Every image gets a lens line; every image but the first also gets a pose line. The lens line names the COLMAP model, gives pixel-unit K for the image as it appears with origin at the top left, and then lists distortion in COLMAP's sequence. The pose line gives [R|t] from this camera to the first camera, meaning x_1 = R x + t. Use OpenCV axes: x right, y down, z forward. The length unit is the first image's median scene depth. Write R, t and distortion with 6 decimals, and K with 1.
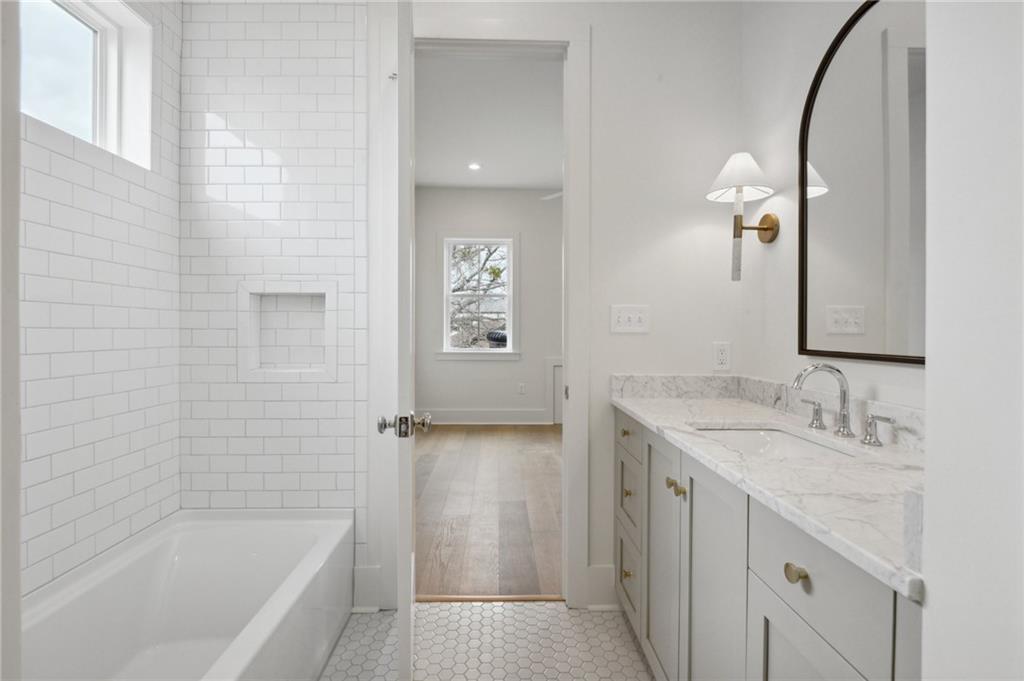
lens RADIAL K [[471.7, 0, 513.9], [0, 471.7, 331.6], [0, 0, 1]] dist [-0.006091, -0.001681]
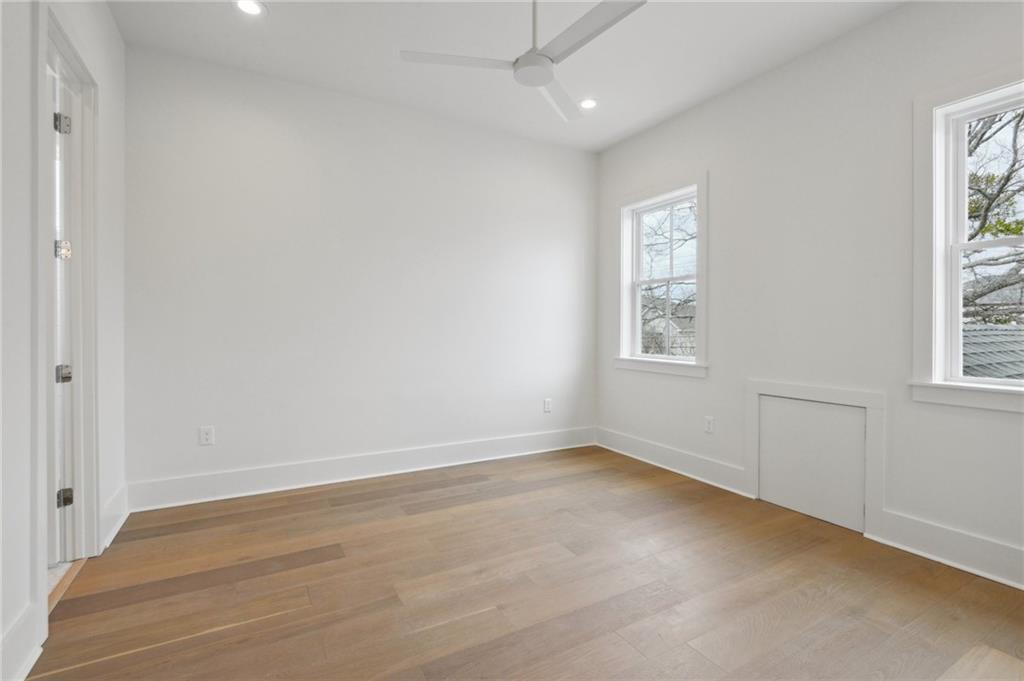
lens RADIAL K [[471.7, 0, 518.7], [0, 471.7, 333.8], [0, 0, 1]] dist [-0.006091, -0.001681]
pose [[0.473813, 0.010314, -0.880565, 0.387148], [-0.007677, 0.999942, 0.007581, -0.000101], [0.880592, 0.003168, 0.473865, 0.429605]]
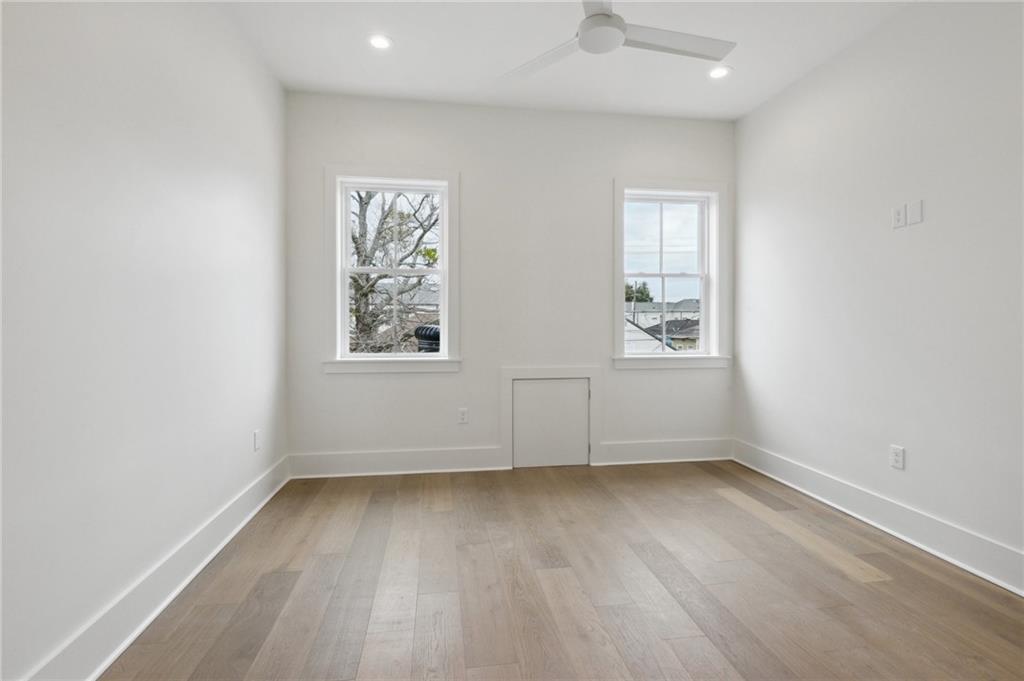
lens RADIAL K [[471.7, 0, 513.9], [0, 471.7, 329.0], [0, 0, 1]] dist [-0.006091, -0.001681]
pose [[0.992216, -0.002811, 0.124498, 0.004690], [0.001830, 0.999966, 0.007991, -0.002047], [-0.124516, -0.007701, 0.992188, 0.308988]]
